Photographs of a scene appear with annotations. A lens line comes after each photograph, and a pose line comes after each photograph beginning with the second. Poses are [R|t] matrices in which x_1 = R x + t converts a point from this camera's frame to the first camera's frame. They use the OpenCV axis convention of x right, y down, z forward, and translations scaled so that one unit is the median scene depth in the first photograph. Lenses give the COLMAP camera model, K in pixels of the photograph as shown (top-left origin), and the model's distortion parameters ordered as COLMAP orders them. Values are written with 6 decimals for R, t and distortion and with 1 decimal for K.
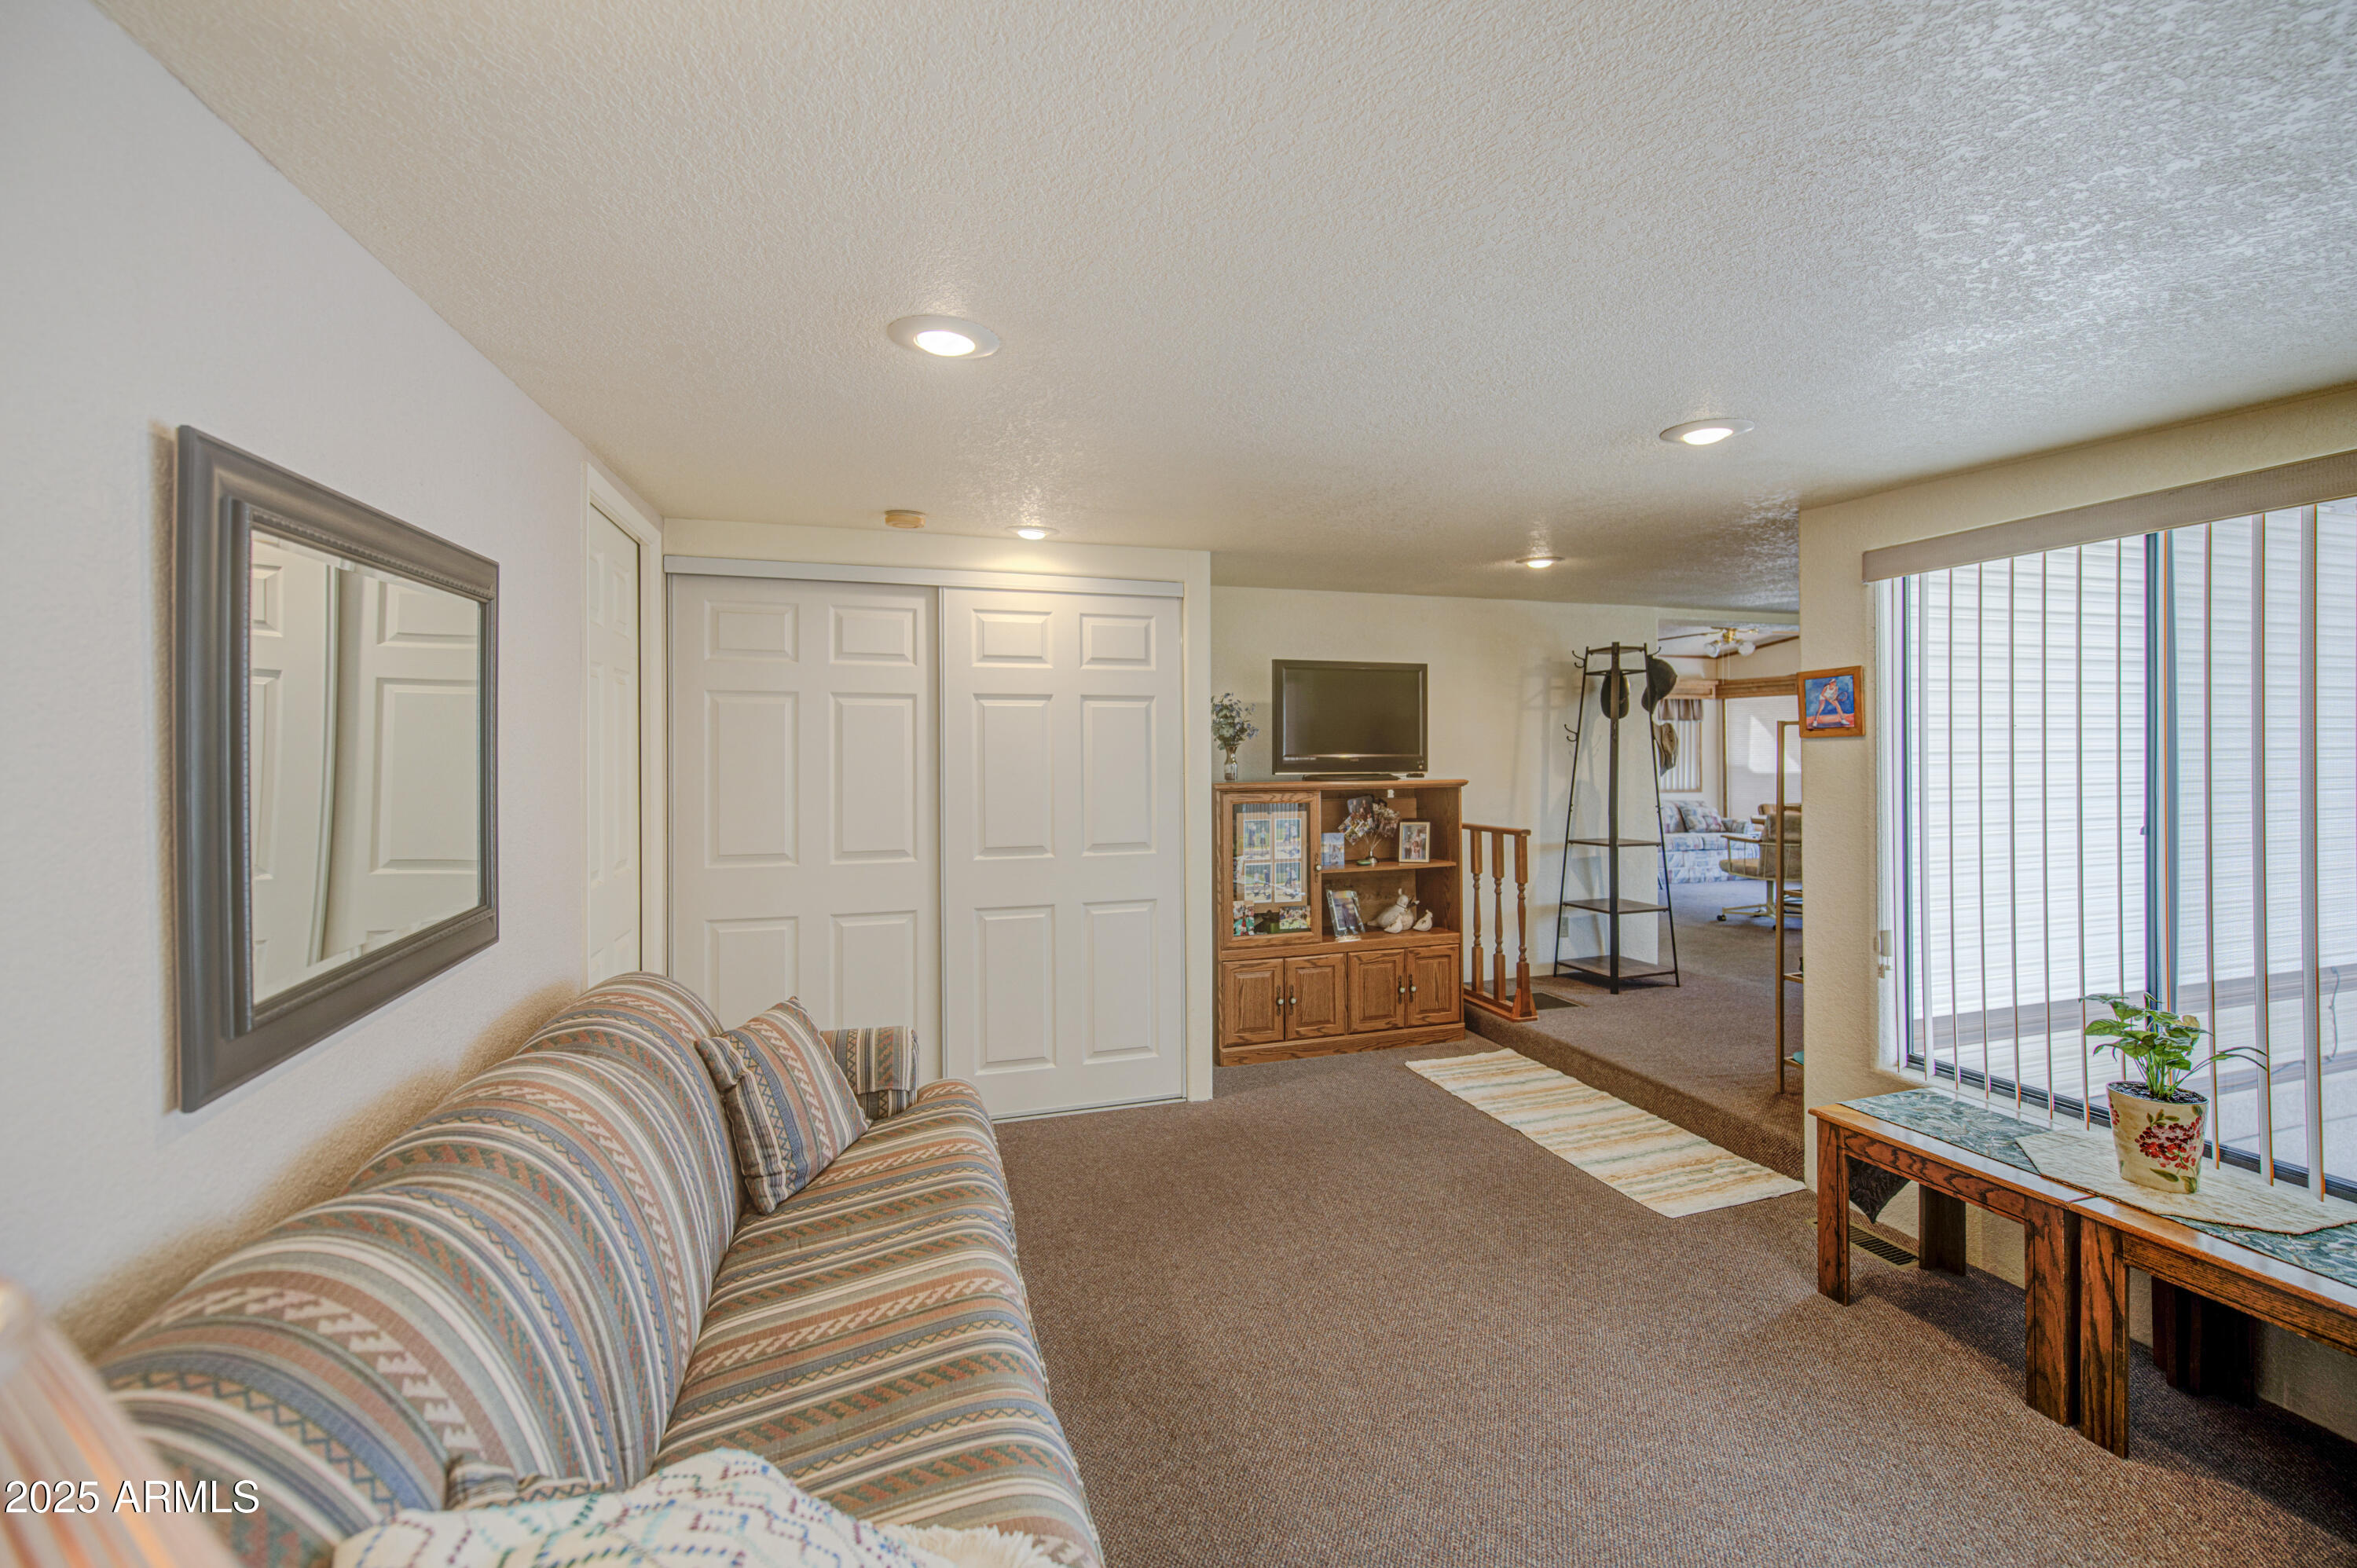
lens RADIAL K [[969.2, 0, 1190.3], [0, 969.2, 793.8], [0, 0, 1]] dist [0.001833, -0.002279]
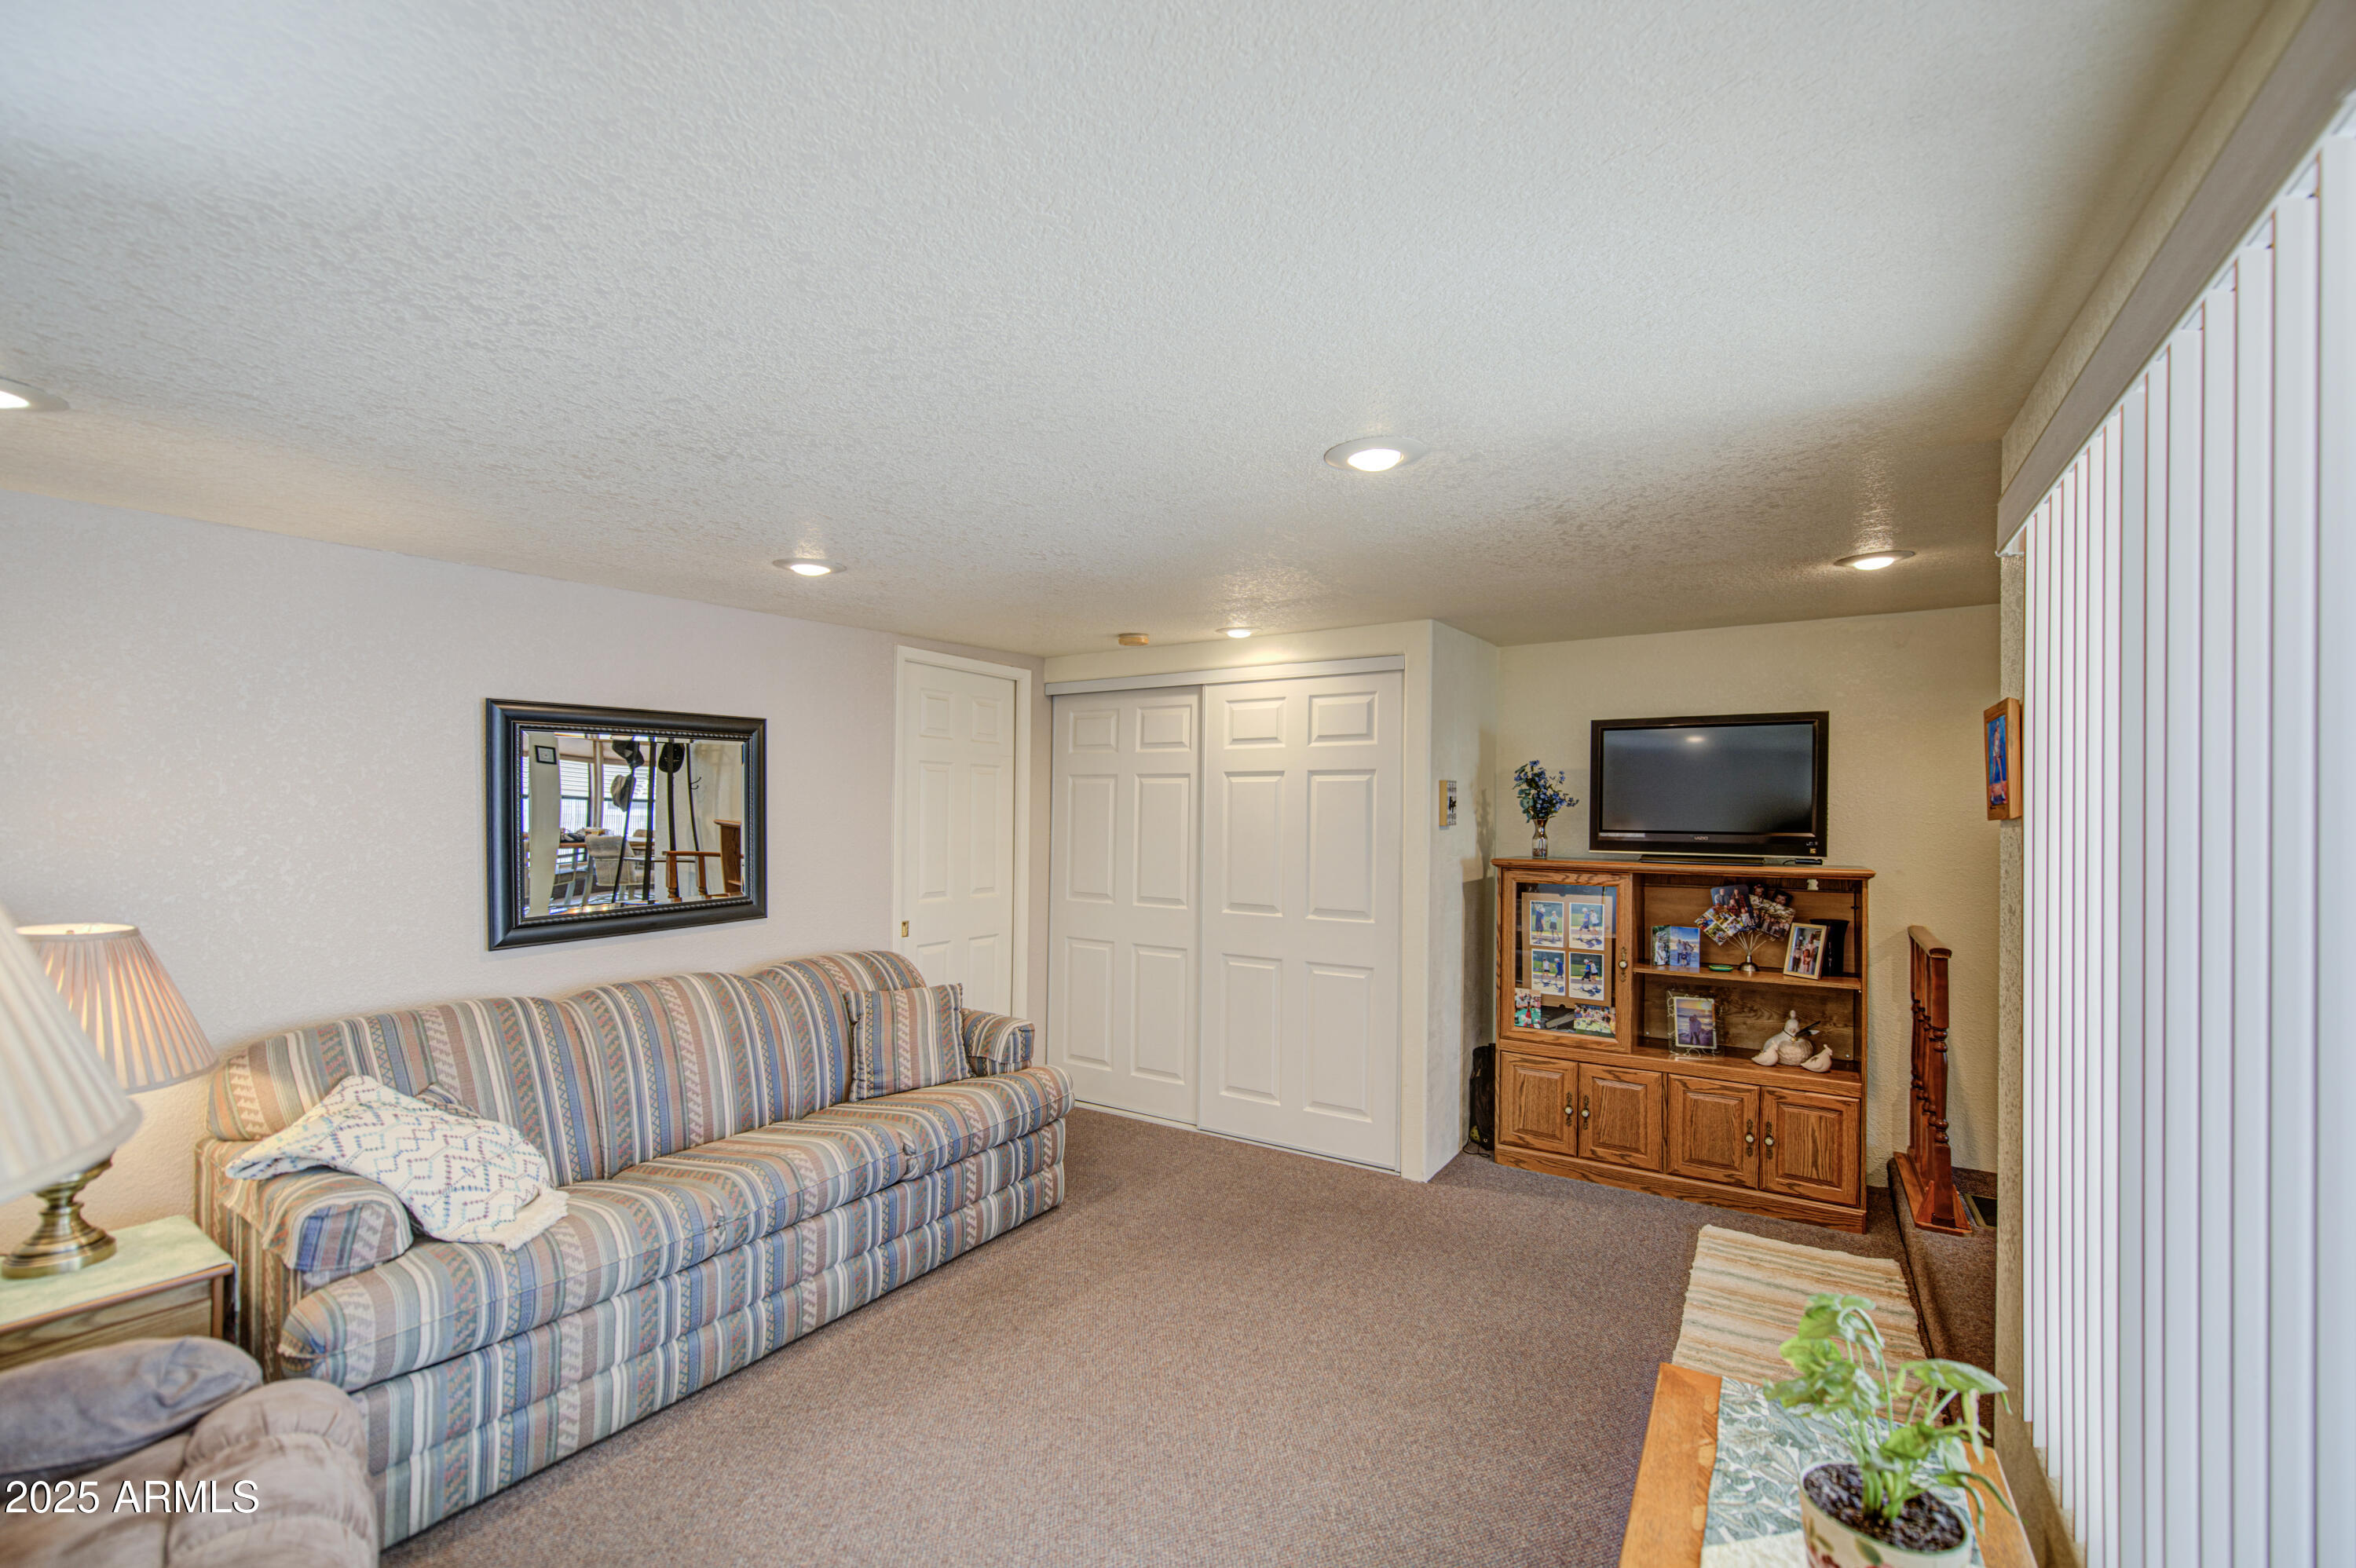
lens RADIAL K [[955.3, 0, 1184.2], [0, 955.3, 854.7], [0, 0, 1]] dist [0.000958, -0.000113]
pose [[0.649861, 0.042337, -0.758873, 0.517717], [-0.044593, 0.998851, 0.017538, -0.016930], [0.758743, 0.022444, 0.651003, 0.167640]]
